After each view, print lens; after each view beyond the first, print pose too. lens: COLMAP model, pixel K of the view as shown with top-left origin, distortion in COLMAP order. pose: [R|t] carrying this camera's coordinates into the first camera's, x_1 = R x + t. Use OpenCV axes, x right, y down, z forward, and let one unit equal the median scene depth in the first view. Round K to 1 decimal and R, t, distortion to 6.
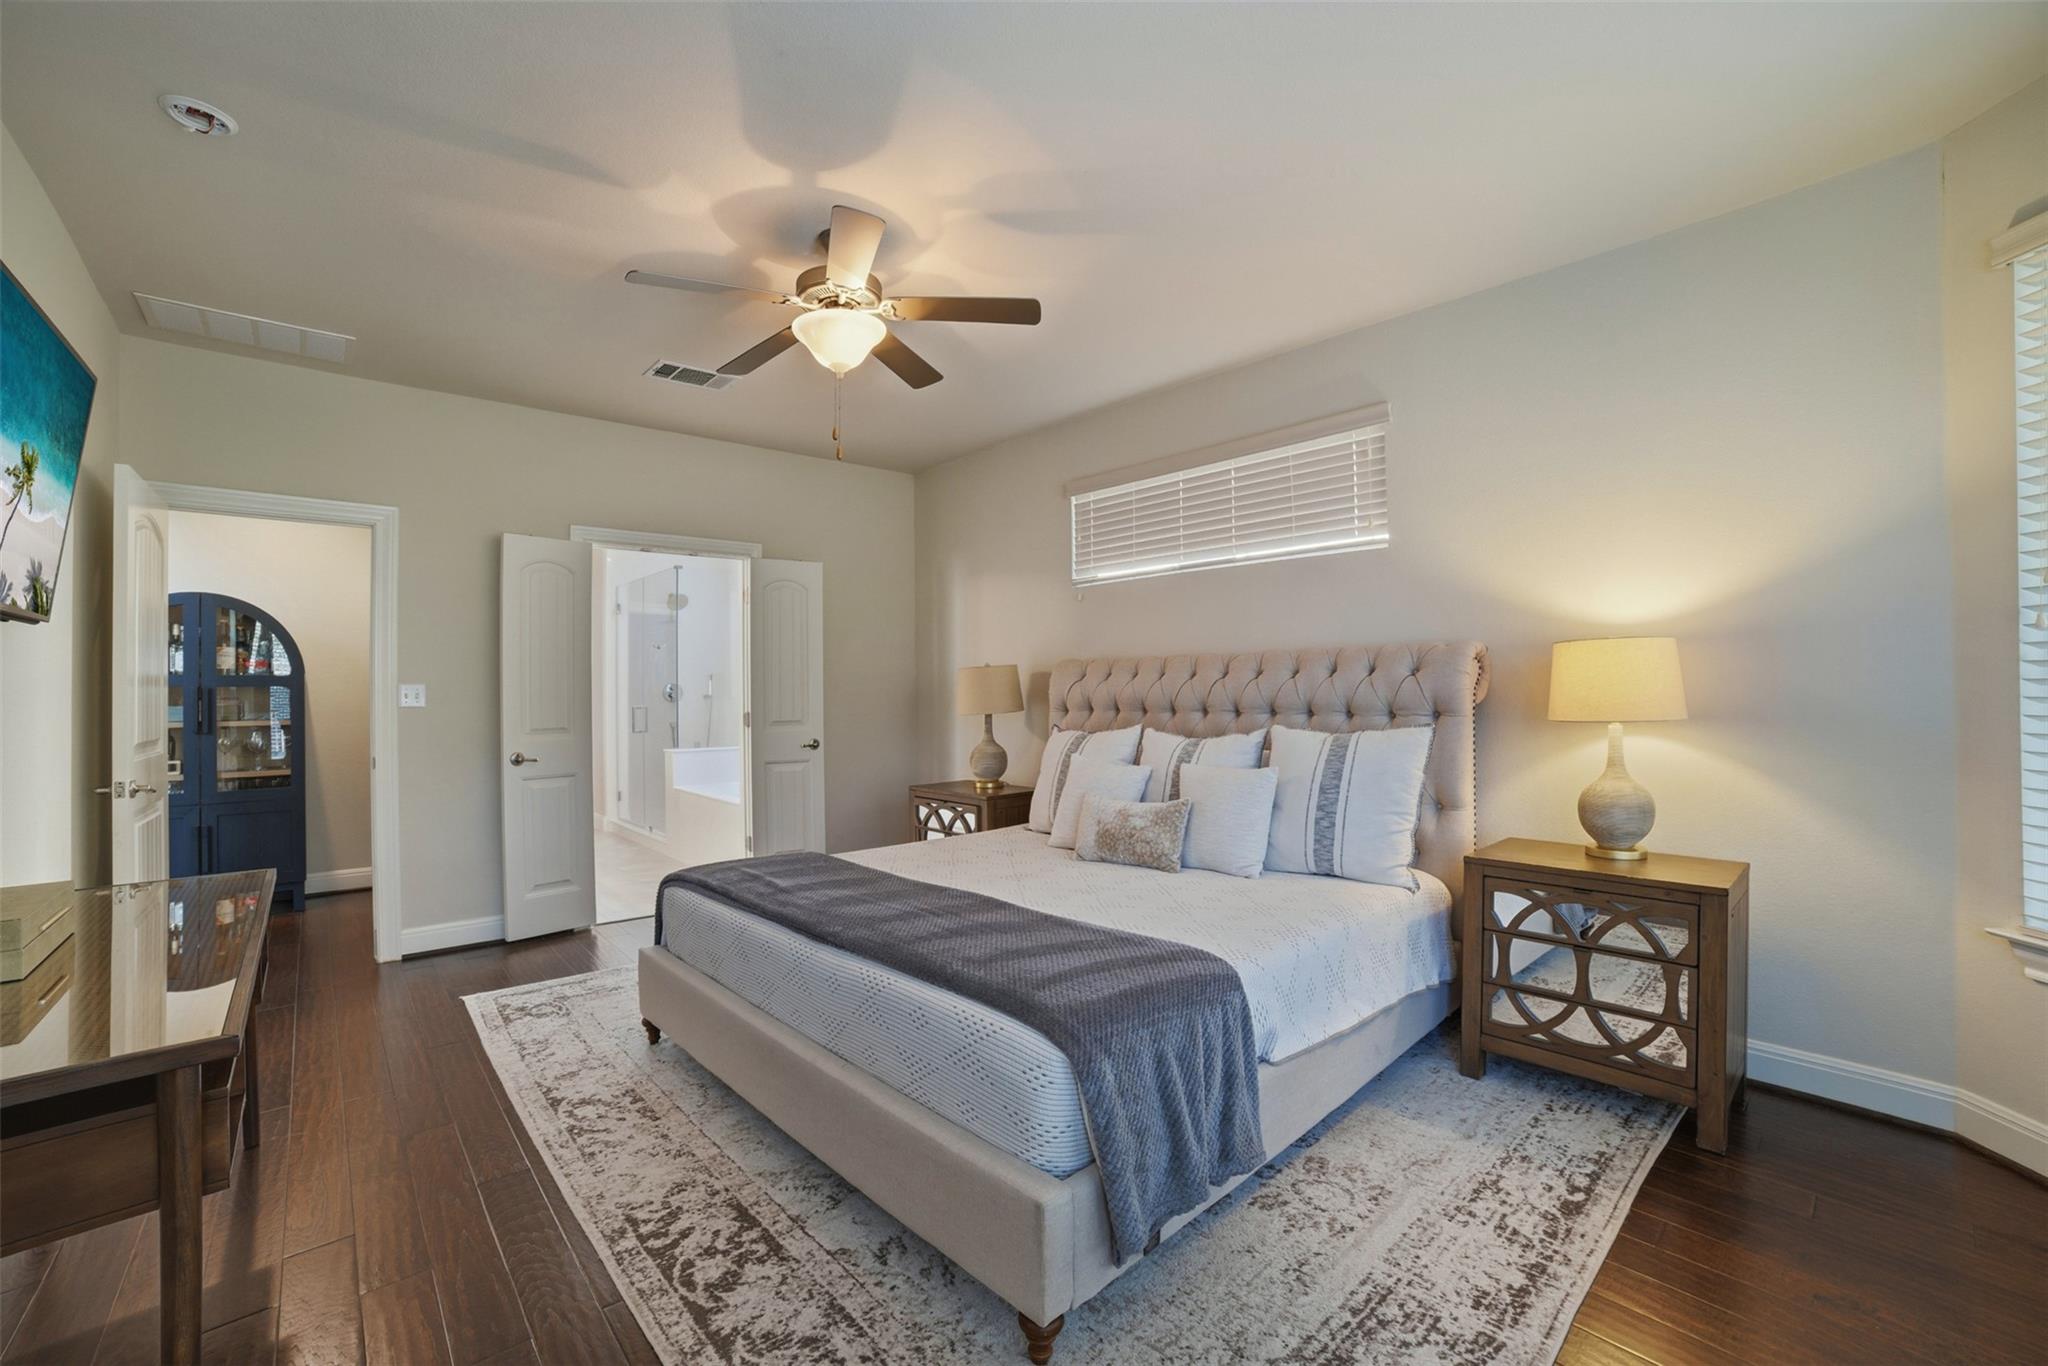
lens RADIAL K [[836.8, 0, 1015.5], [0, 836.8, 679.3], [0, 0, 1]] dist [-0.068947, 0.011011]
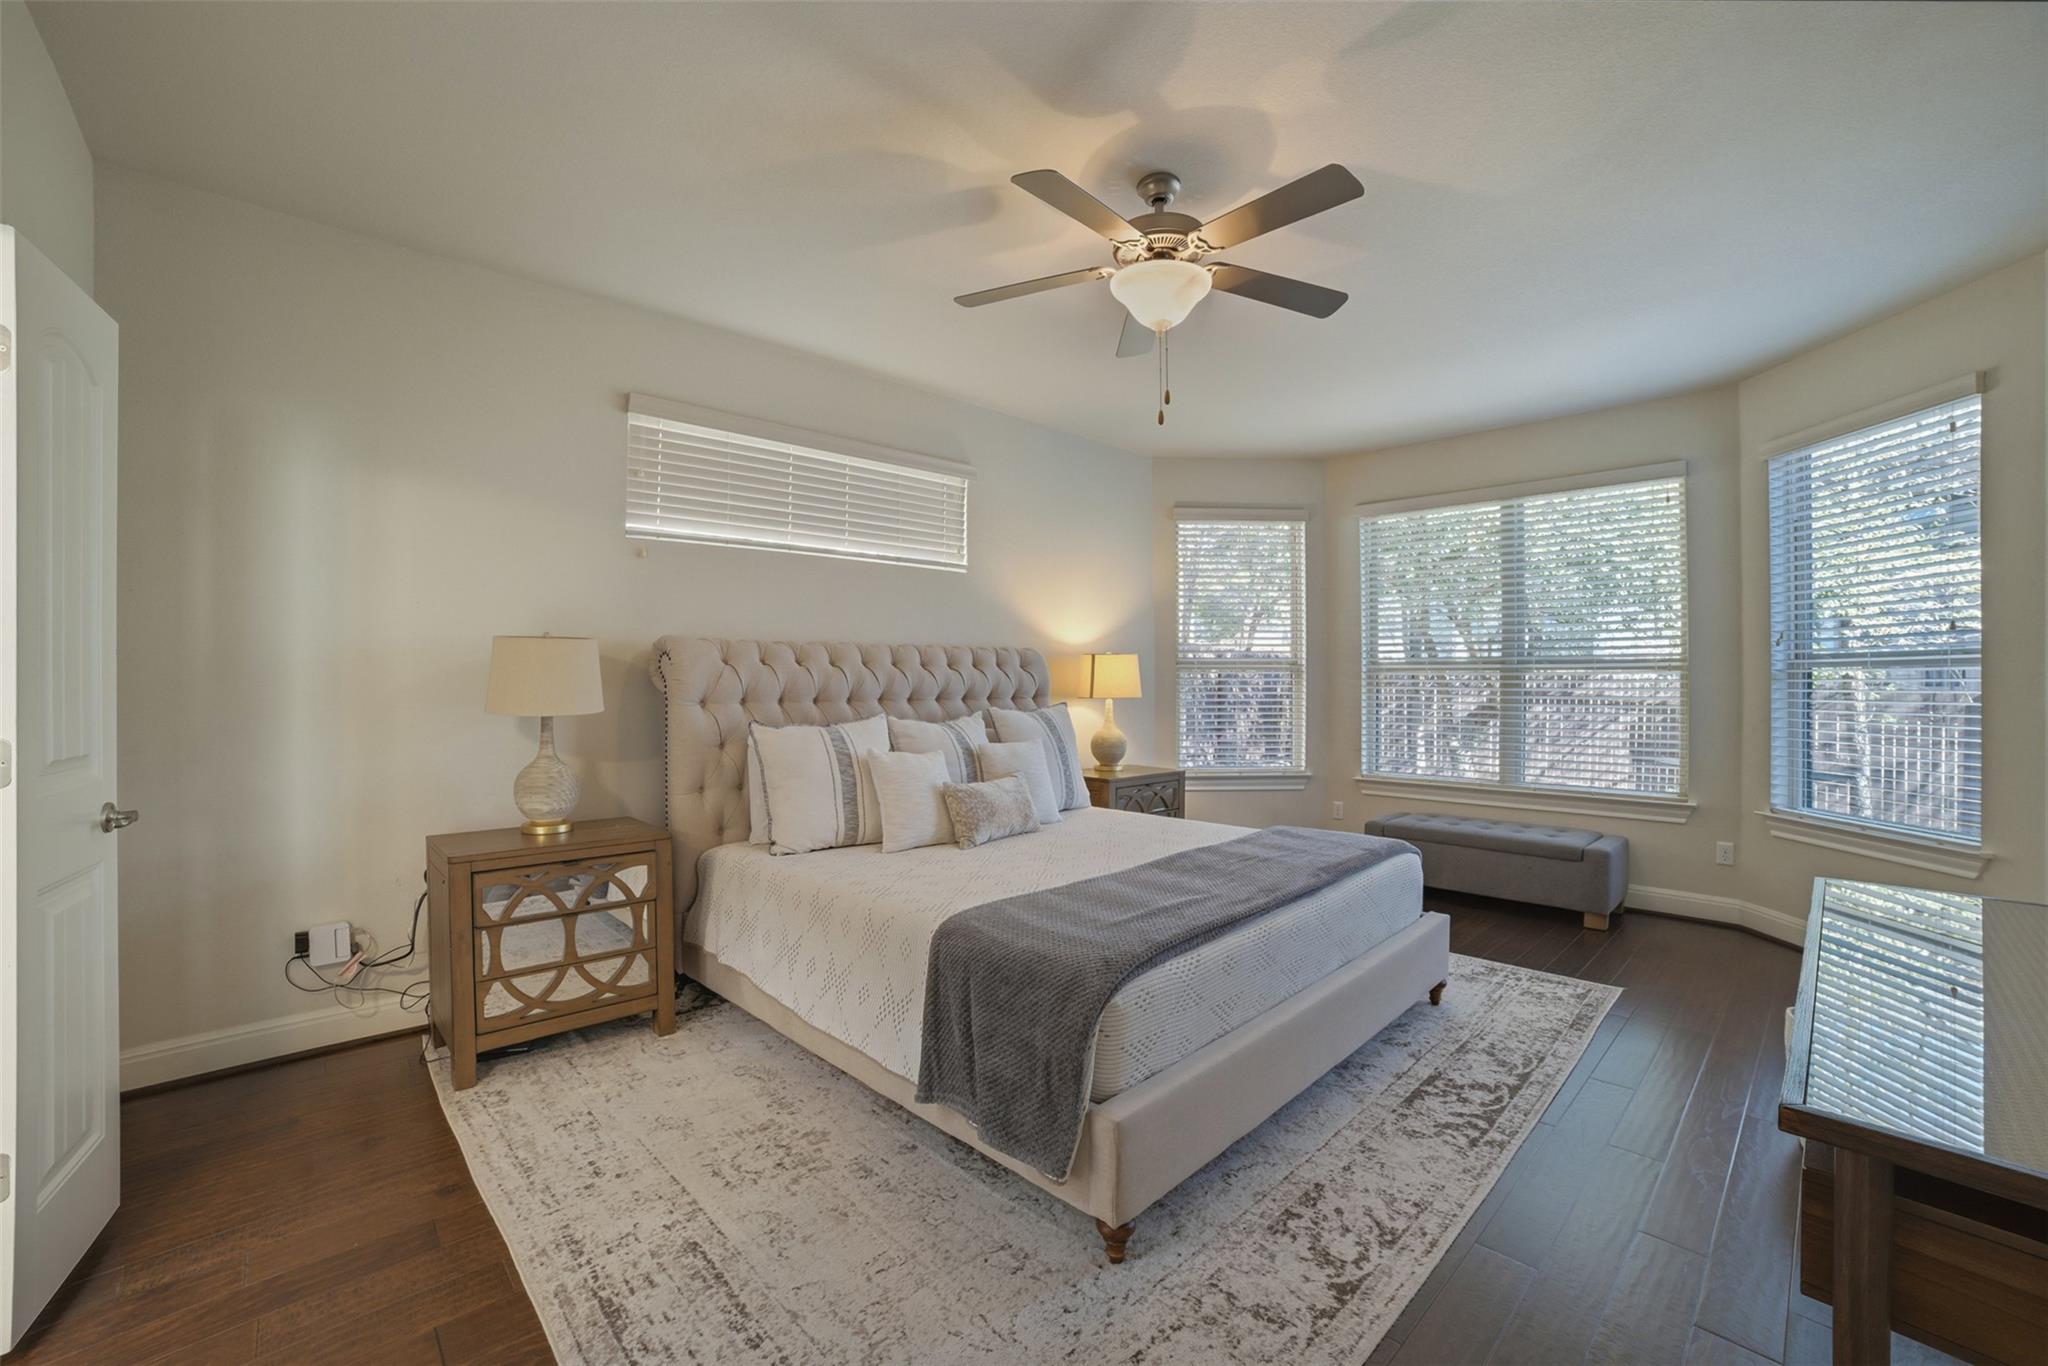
lens RADIAL K [[832.3, 0, 1011.8], [0, 832.3, 678.5], [0, 0, 1]] dist [-0.045952, 0.007895]
pose [[-0.039954, 0.006888, 0.999178, -1.245000], [-0.030378, 0.999506, -0.008105, 0.020635], [-0.998740, -0.030676, -0.039725, 1.322721]]
